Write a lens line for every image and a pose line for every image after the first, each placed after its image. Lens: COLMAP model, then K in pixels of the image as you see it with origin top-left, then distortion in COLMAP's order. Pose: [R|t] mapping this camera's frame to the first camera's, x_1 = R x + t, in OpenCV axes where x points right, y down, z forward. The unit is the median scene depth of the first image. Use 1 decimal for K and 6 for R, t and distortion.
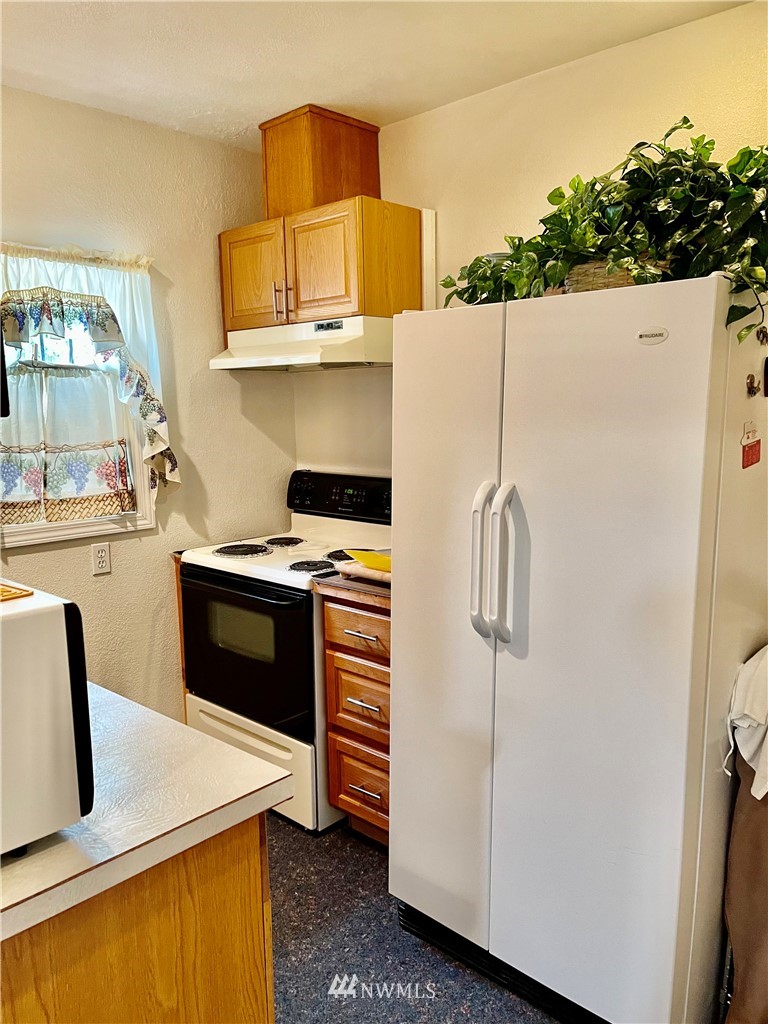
lens RADIAL K [[780.4, 0, 384.0], [0, 780.4, 512.0], [0, 0, 1]] dist [0.034873, -0.002173]
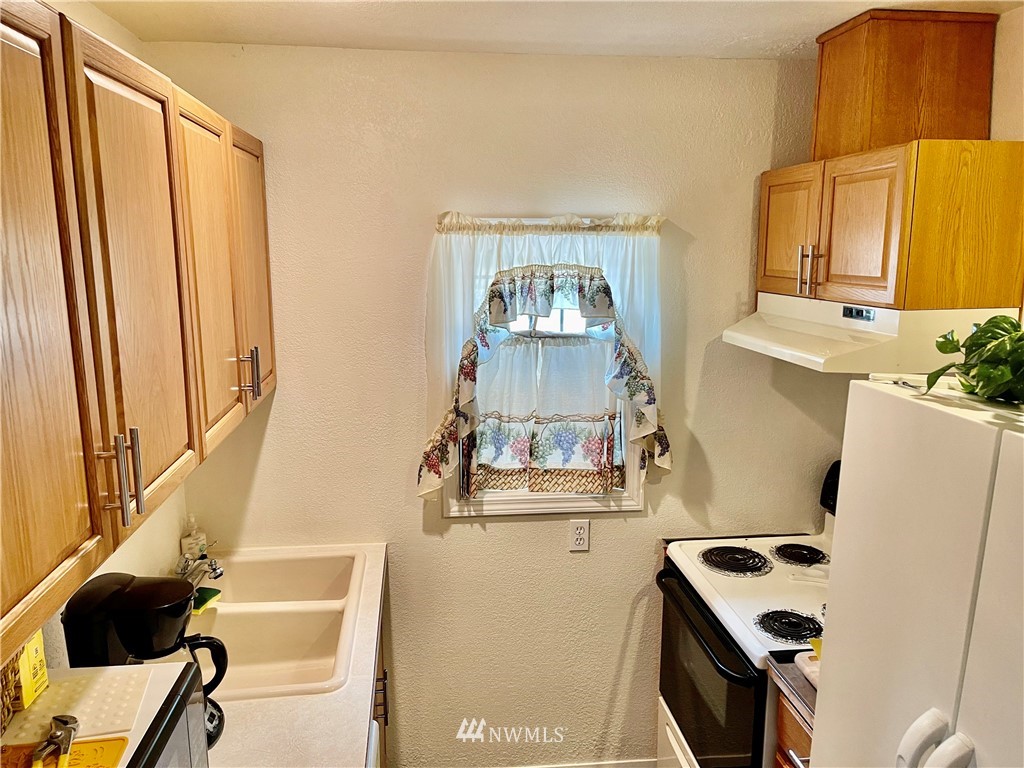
lens RADIAL K [[780.4, 0, 512.0], [0, 780.4, 384.0], [0, 0, 1]] dist [0.034873, -0.002173]
pose [[0.760555, 0.137347, -0.634580, 0.154275], [-0.105734, 0.990523, 0.087663, -0.198757], [0.640606, 0.000424, 0.767870, 0.225765]]
